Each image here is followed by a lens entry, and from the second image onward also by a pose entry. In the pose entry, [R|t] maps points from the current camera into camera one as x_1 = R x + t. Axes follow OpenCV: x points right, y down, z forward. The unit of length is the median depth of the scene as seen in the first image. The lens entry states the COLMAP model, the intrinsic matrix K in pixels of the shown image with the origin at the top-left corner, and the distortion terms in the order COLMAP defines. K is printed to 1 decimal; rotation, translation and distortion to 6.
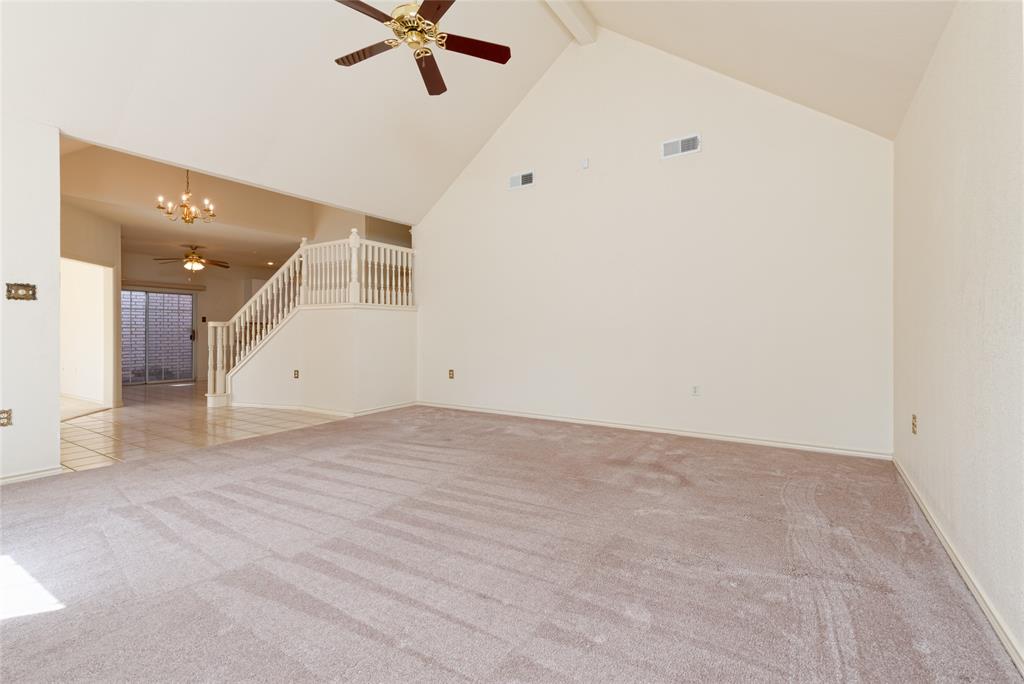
lens RADIAL K [[464.3, 0, 507.5], [0, 464.3, 329.0], [0, 0, 1]] dist [-0.000035, -0.000088]
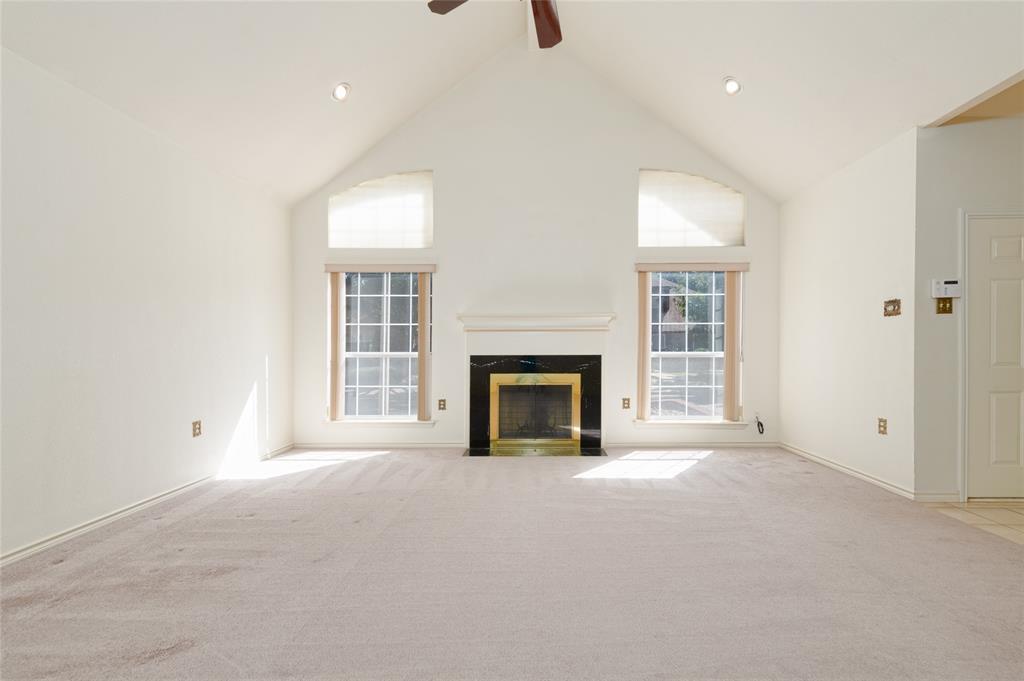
lens RADIAL K [[464.3, 0, 521.8], [0, 464.3, 341.2], [0, 0, 1]] dist [0.011944, -0.000110]
pose [[-0.859958, -0.004989, -0.510340, 0.110482], [0.006229, 0.999775, -0.020270, 0.005991], [0.510326, -0.020611, -0.859734, 0.728936]]
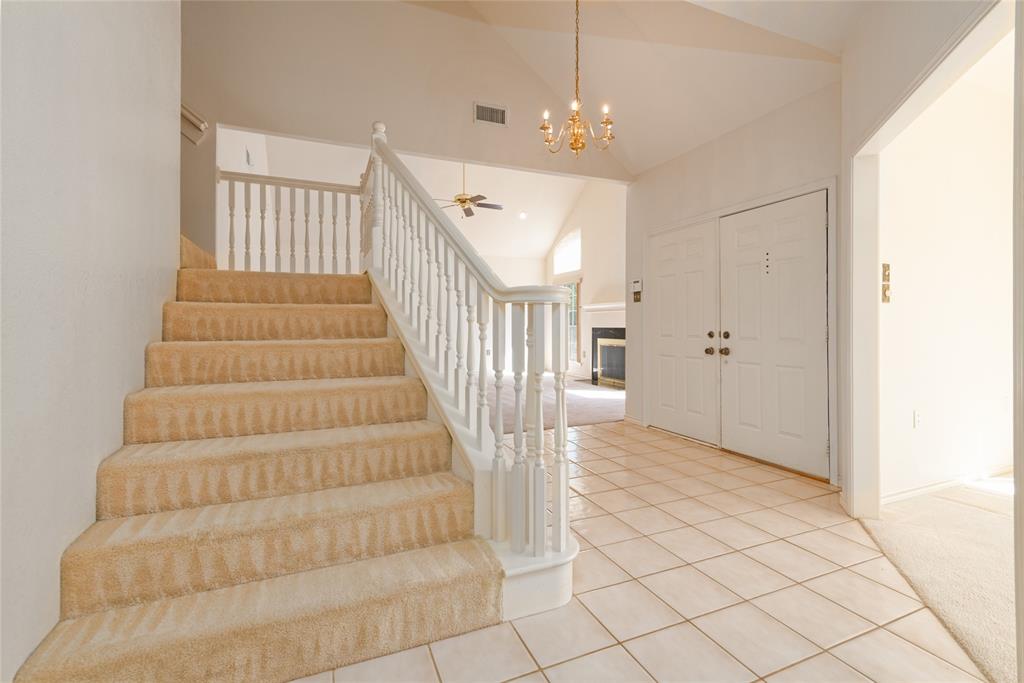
lens RADIAL K [[454.2, 0, 515.0], [0, 454.2, 324.4], [0, 0, 1]] dist [0.007831, -0.000108]
pose [[-0.827533, 0.004600, 0.561399, -0.767606], [0.003006, 0.999988, -0.003763, 0.007853], [-0.561410, -0.001426, -0.827537, 1.245326]]
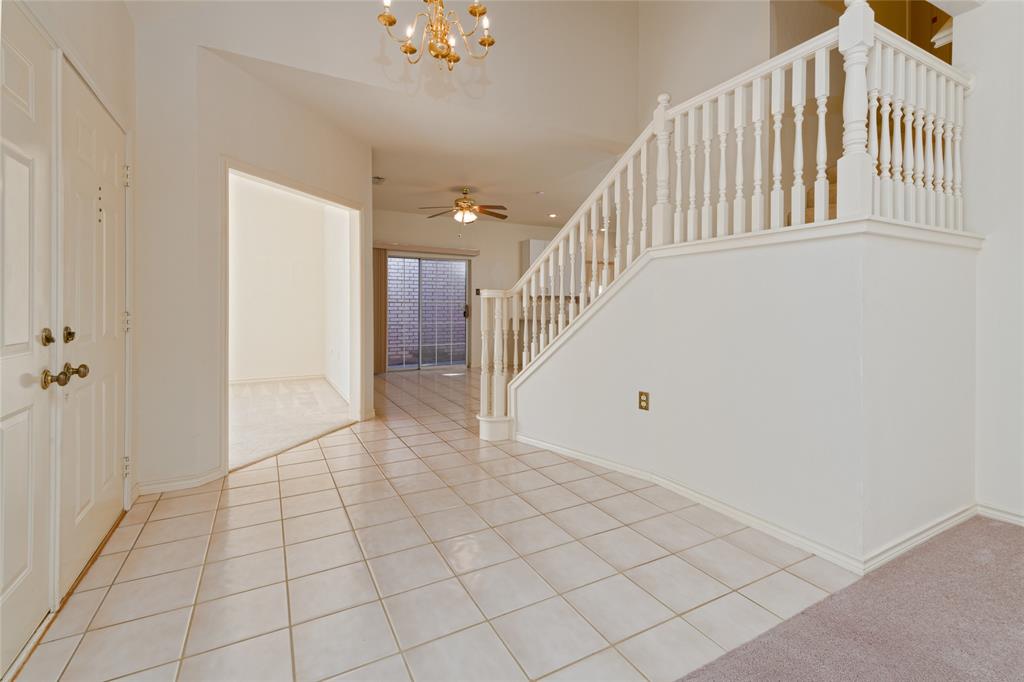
lens RADIAL K [[459.2, 0, 518.0], [0, 459.2, 313.2], [0, 0, 1]] dist [0.003742, 0.000197]
pose [[0.878658, 0.009616, -0.477354, -0.331548], [-0.000923, 0.999830, 0.018442, 0.003111], [0.477450, -0.015764, 0.878517, 0.520820]]
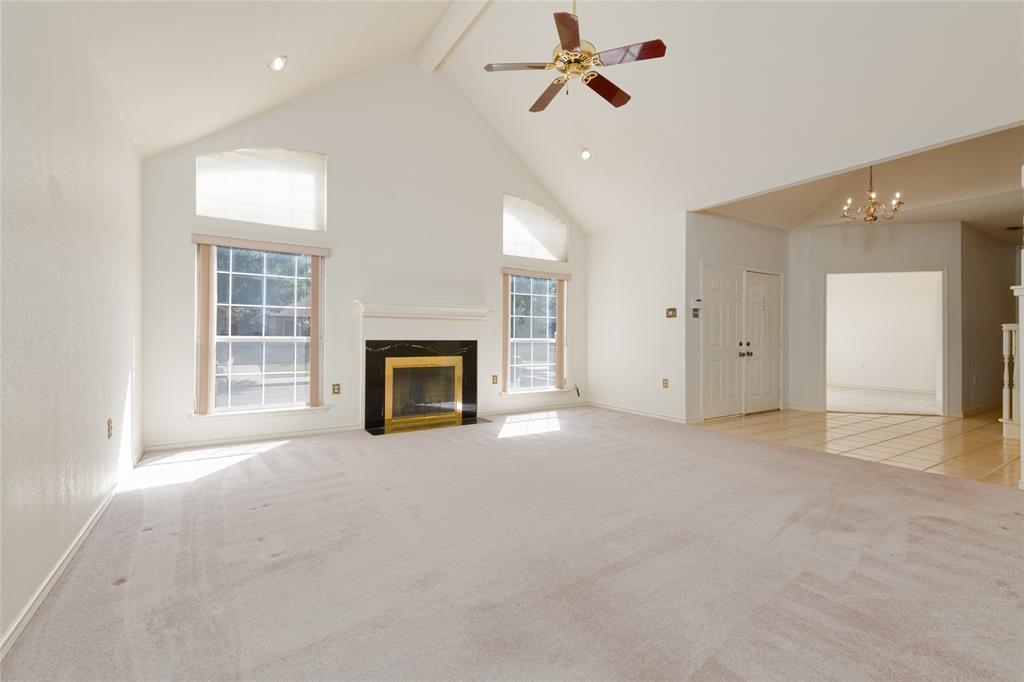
lens RADIAL K [[454.2, 0, 515.0], [0, 454.2, 323.9], [0, 0, 1]] dist [0.007831, -0.000108]
pose [[-0.428654, -0.027973, -0.903035, 0.391588], [-0.002669, 0.999555, -0.029696, 0.007811], [0.903465, -0.010319, -0.428538, 0.592452]]
